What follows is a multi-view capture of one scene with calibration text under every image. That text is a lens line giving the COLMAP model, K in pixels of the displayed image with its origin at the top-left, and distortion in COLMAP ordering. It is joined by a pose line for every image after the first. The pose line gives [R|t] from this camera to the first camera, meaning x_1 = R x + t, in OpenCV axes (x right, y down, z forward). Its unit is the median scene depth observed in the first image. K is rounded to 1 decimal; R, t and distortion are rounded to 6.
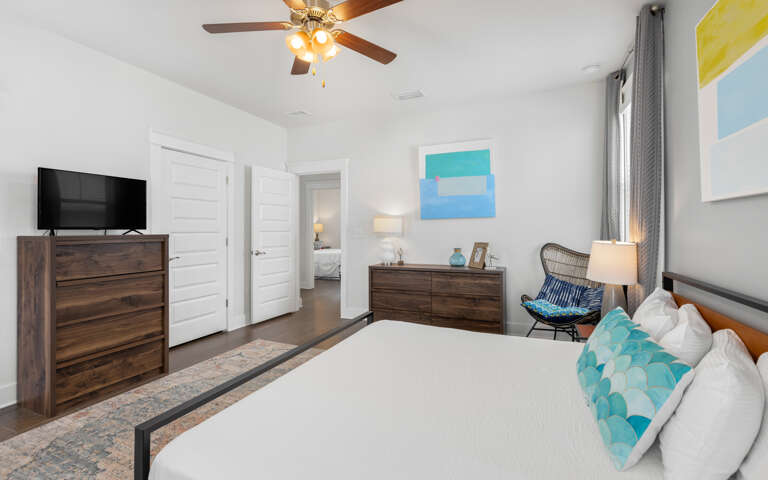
lens RADIAL K [[344.8, 0, 386.3], [0, 344.8, 233.5], [0, 0, 1]] dist [-0.000210, -0.000250]
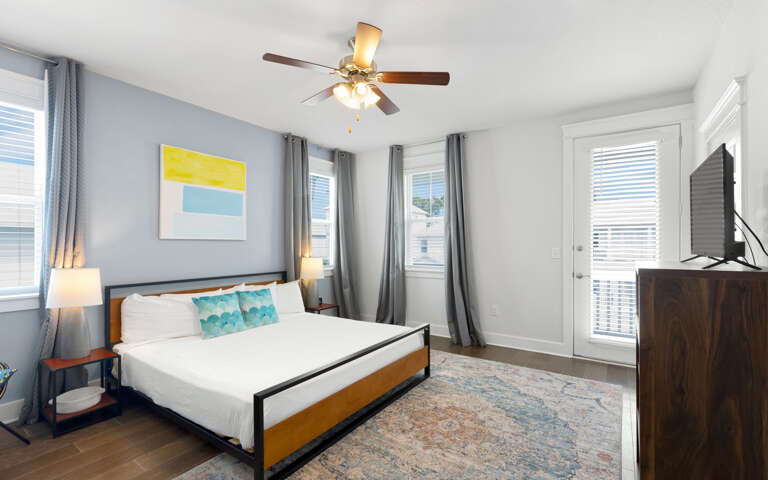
lens RADIAL K [[344.8, 0, 386.3], [0, 344.8, 233.5], [0, 0, 1]] dist [-0.000210, -0.000250]
pose [[-0.982037, 0.008961, 0.188476, -0.524333], [0.007273, 0.999927, -0.009645, -0.082409], [-0.188549, -0.008101, -0.982030, 2.197709]]
